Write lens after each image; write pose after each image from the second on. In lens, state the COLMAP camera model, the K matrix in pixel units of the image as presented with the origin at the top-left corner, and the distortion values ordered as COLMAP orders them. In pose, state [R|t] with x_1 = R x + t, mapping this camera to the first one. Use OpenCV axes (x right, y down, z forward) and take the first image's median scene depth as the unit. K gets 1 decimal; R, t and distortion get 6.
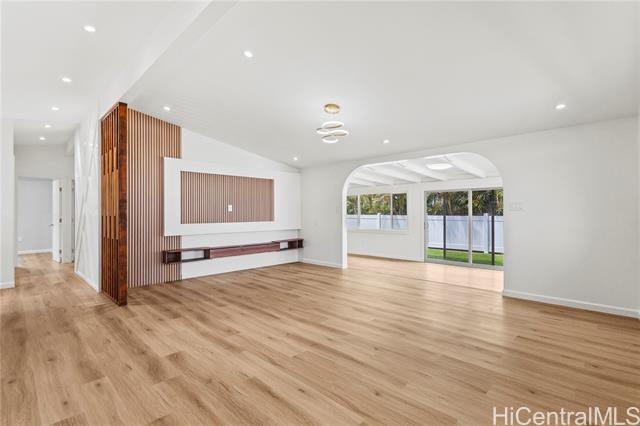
lens RADIAL K [[292.9, 0, 315.6], [0, 292.9, 214.3], [0, 0, 1]] dist [0.002551, -0.000084]
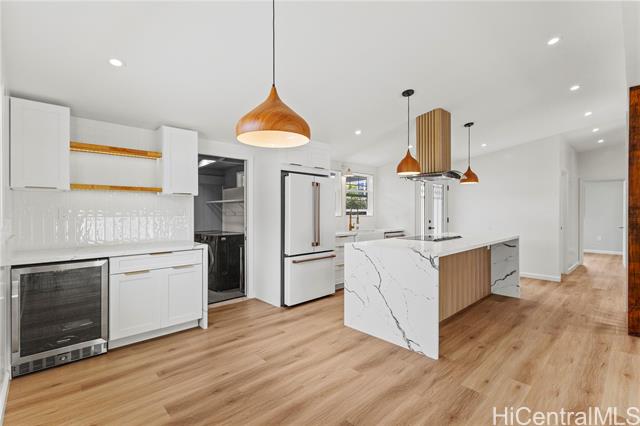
lens RADIAL K [[292.9, 0, 316.5], [0, 292.9, 211.8], [0, 0, 1]] dist [0.002551, -0.000084]
pose [[-0.063239, -0.007884, -0.997967, 0.259577], [-0.002289, 0.999967, -0.007755, -0.019474], [0.997996, 0.001794, -0.063255, 0.273561]]
